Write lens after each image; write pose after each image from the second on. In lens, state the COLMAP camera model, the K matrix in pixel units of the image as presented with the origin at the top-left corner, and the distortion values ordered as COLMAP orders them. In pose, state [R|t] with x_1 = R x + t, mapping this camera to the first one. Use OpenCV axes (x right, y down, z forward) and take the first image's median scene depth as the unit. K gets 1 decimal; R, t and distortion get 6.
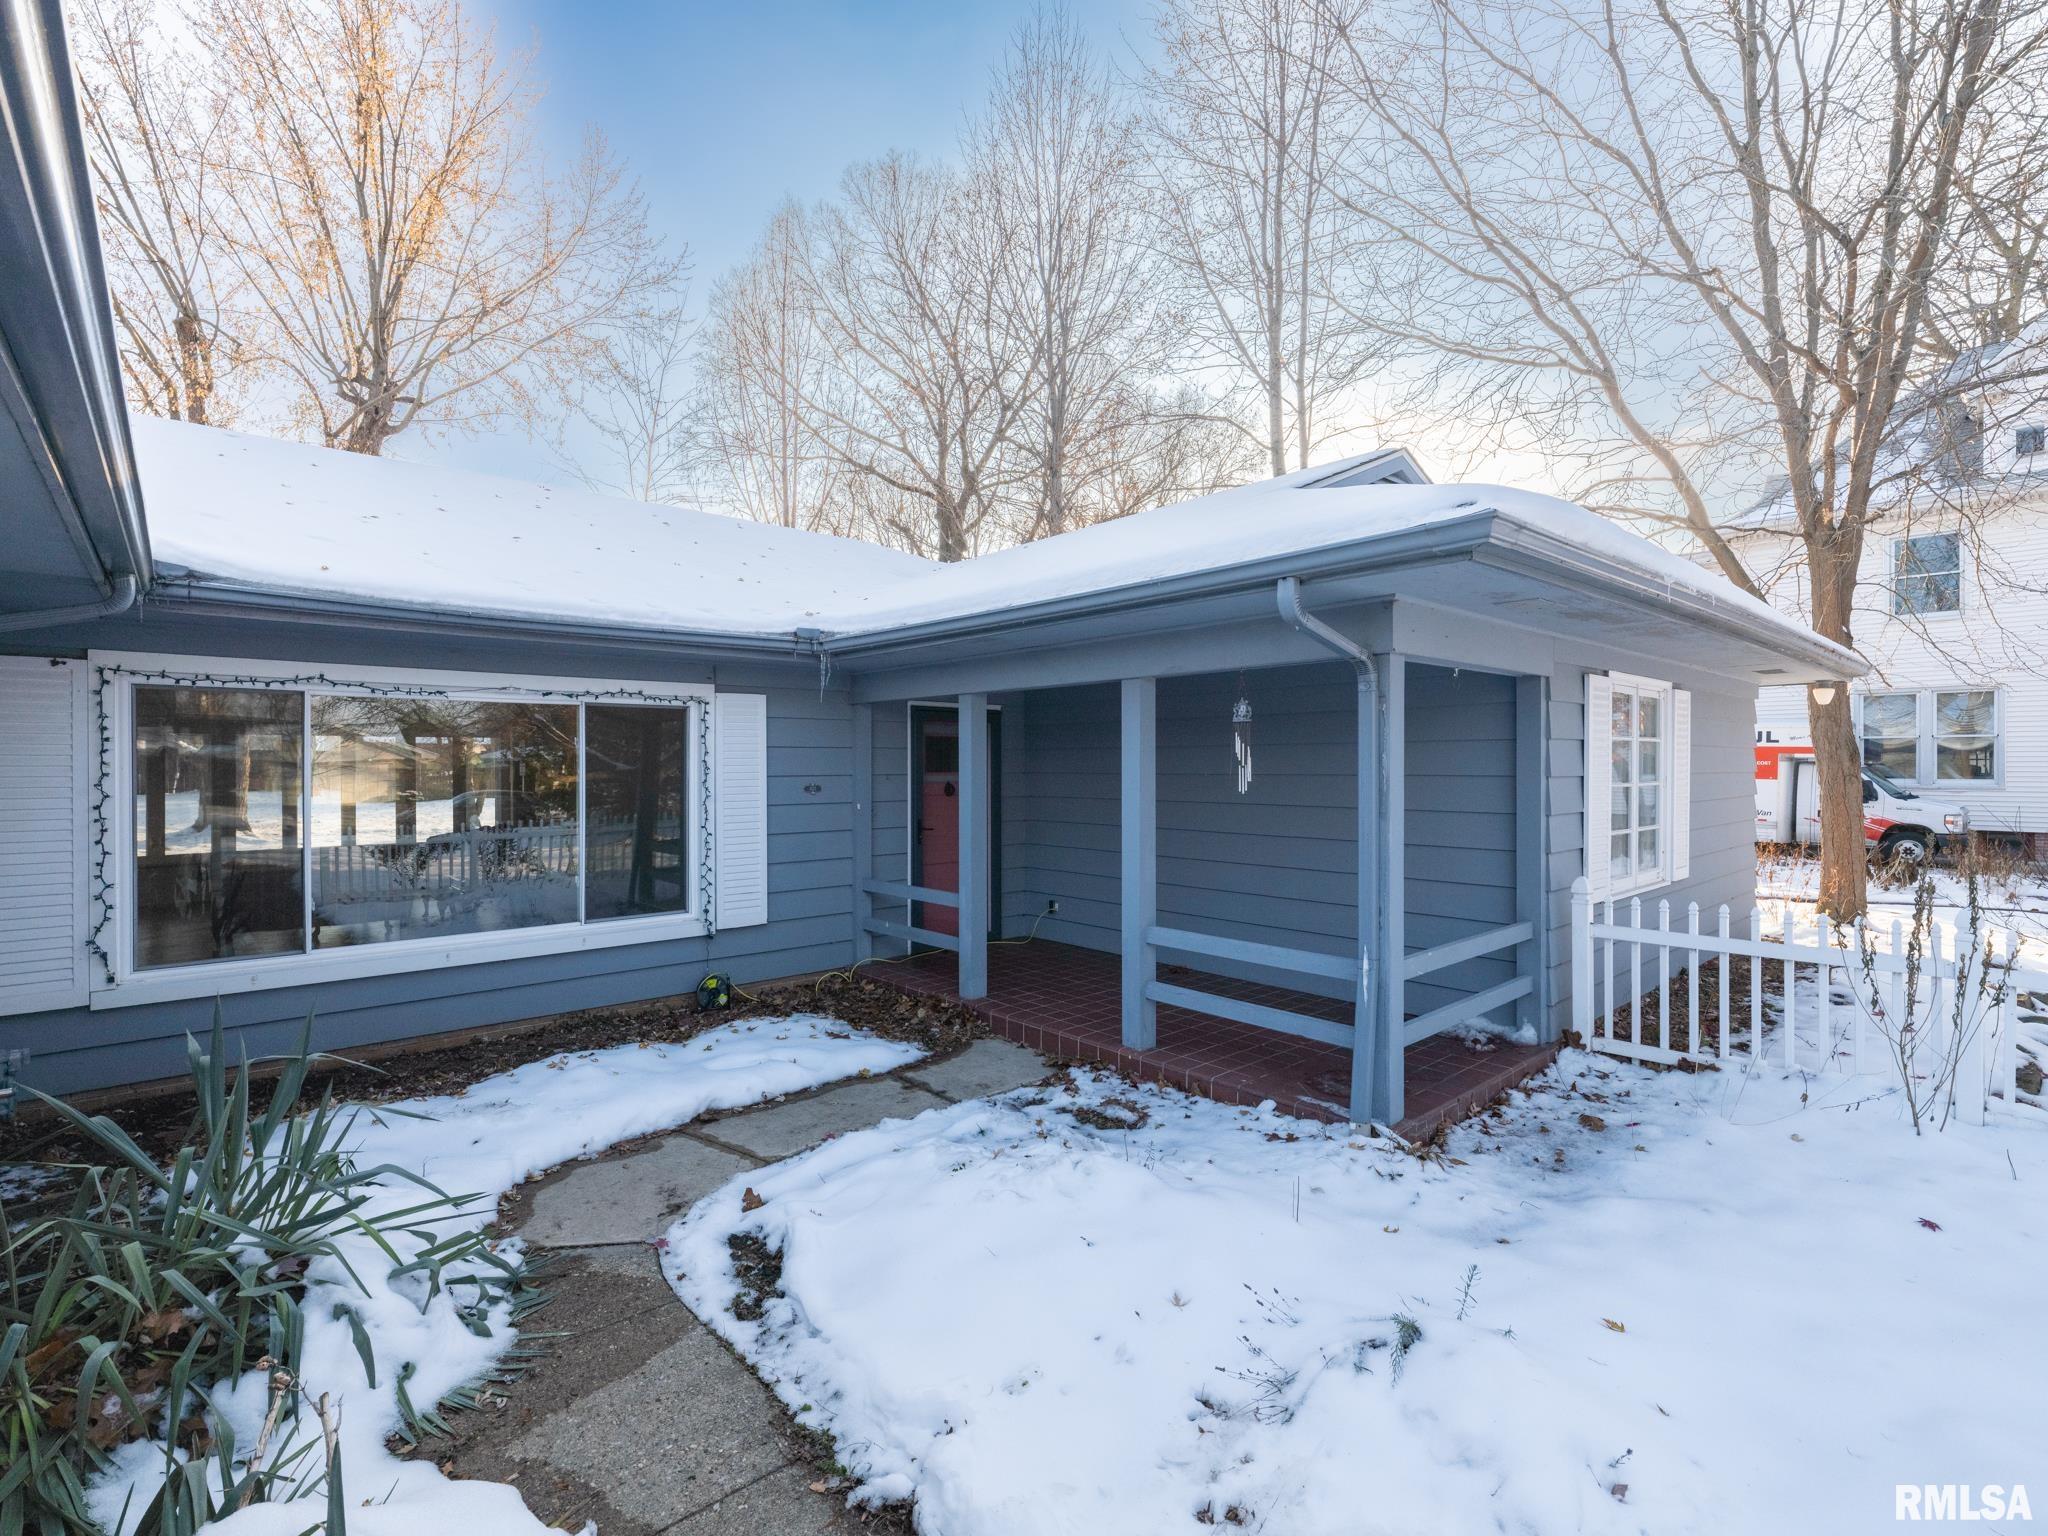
lens RADIAL K [[921.0, 0, 1024.0], [0, 921.0, 768.0], [0, 0, 1]] dist [-0.002216, 0.001476]
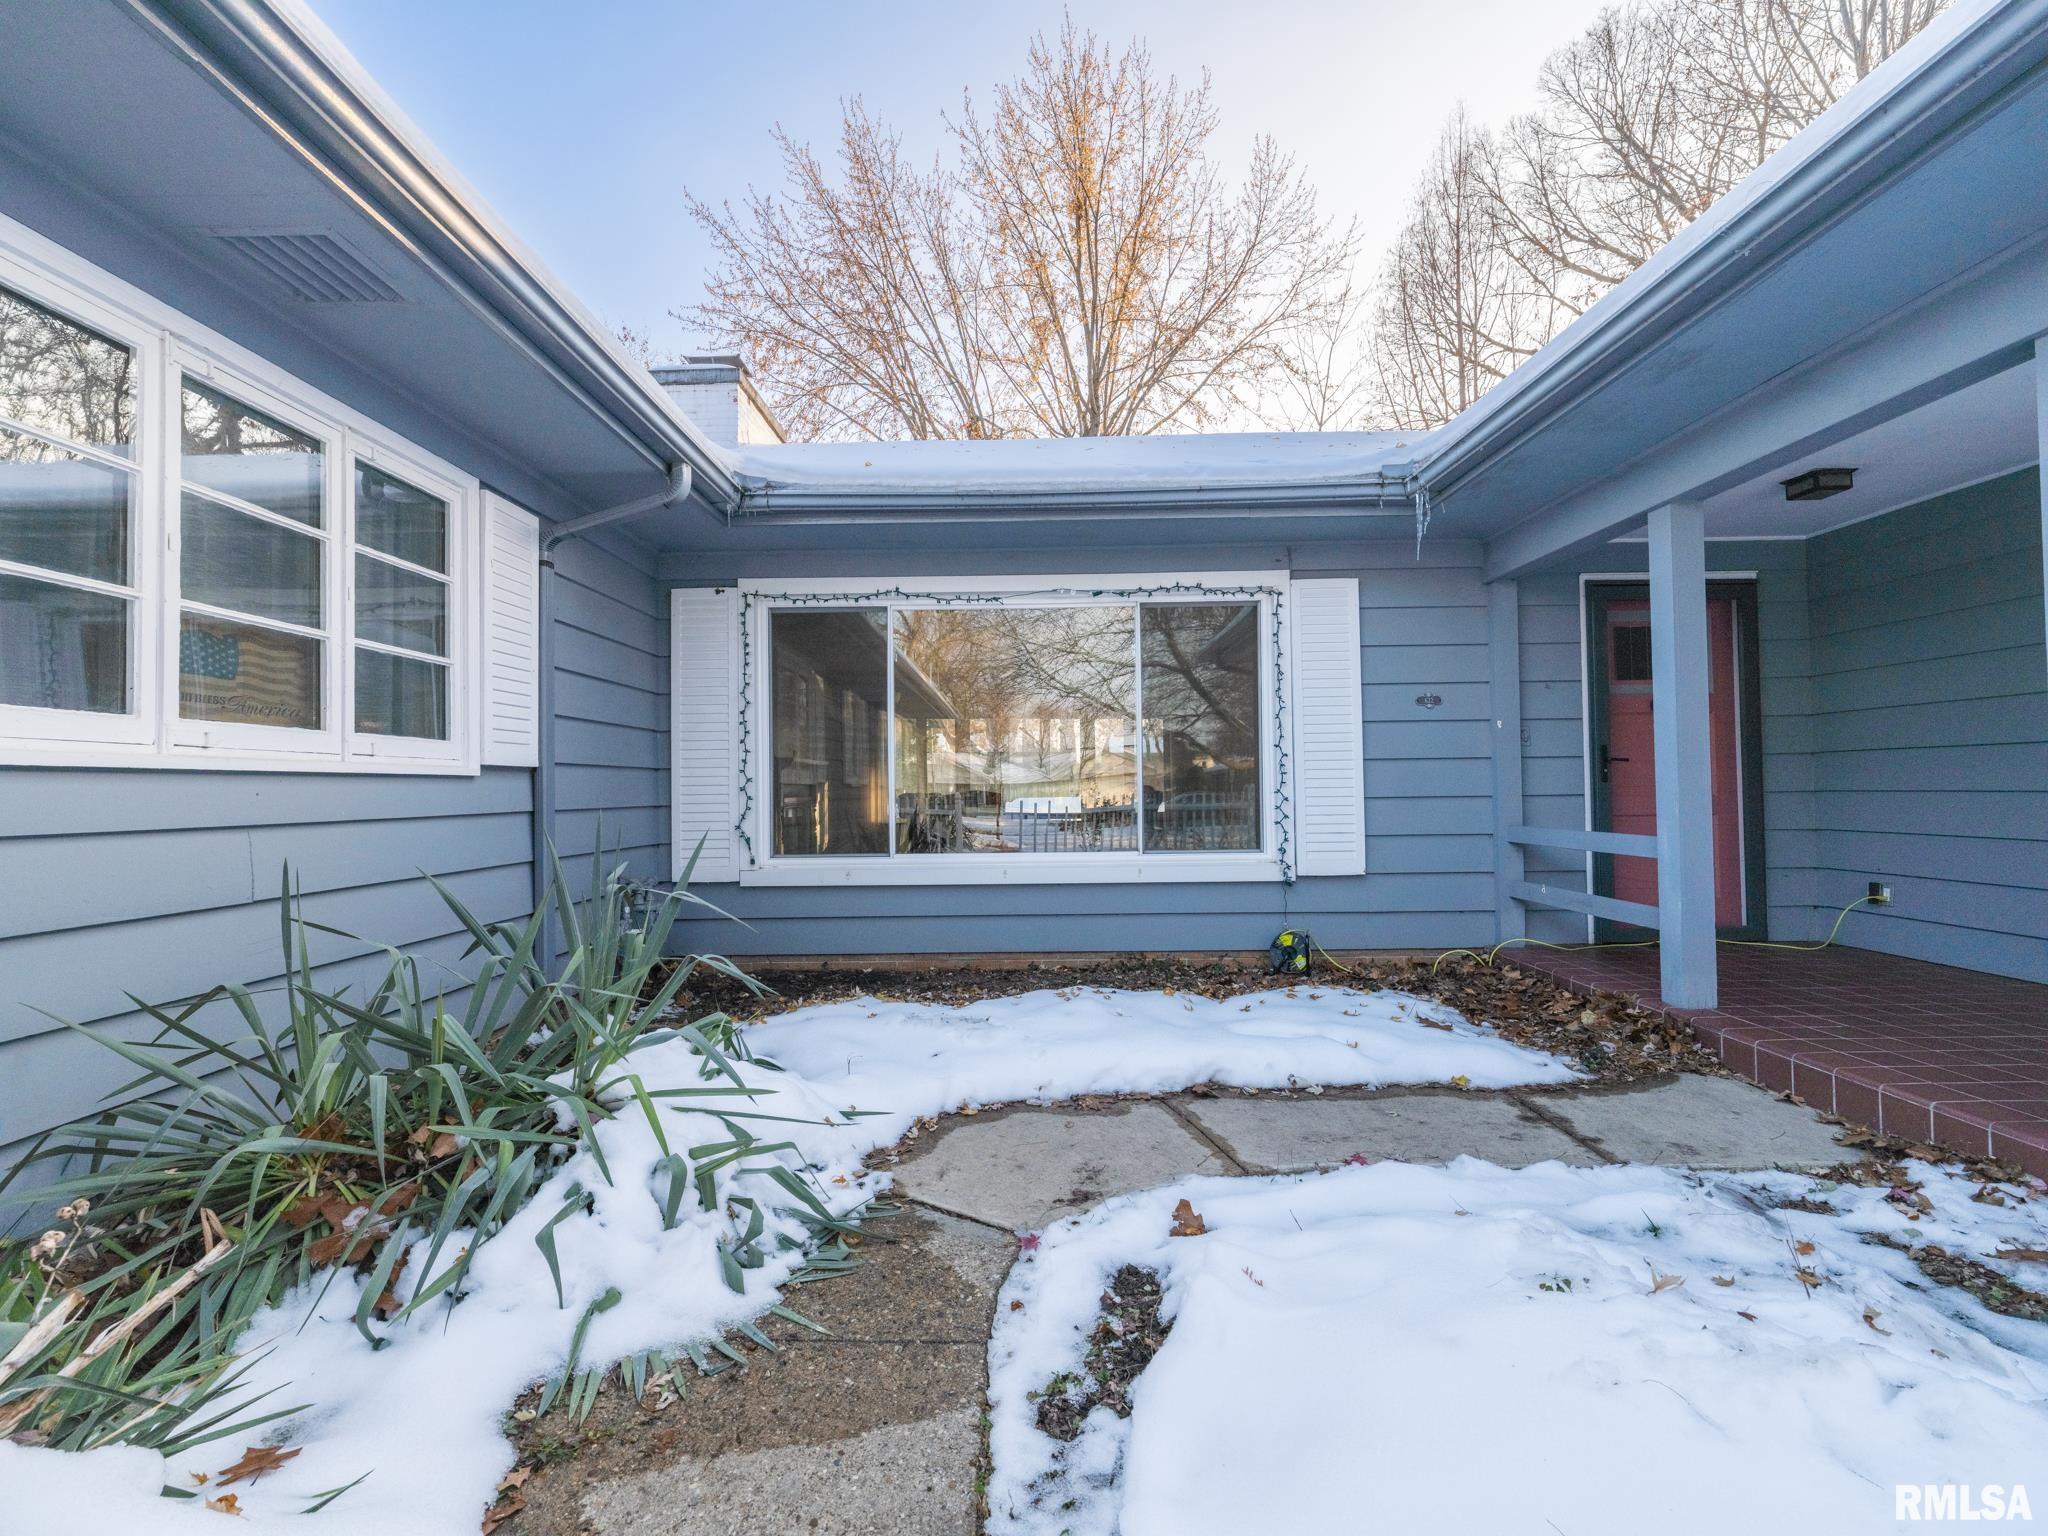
lens RADIAL K [[921.0, 0, 1024.0], [0, 921.0, 768.0], [0, 0, 1]] dist [-0.002216, 0.001476]
pose [[0.744625, -0.020911, -0.667155, 0.032546], [0.013098, 0.999774, -0.016718, 0.125195], [0.667355, 0.003710, 0.744731, 0.336040]]
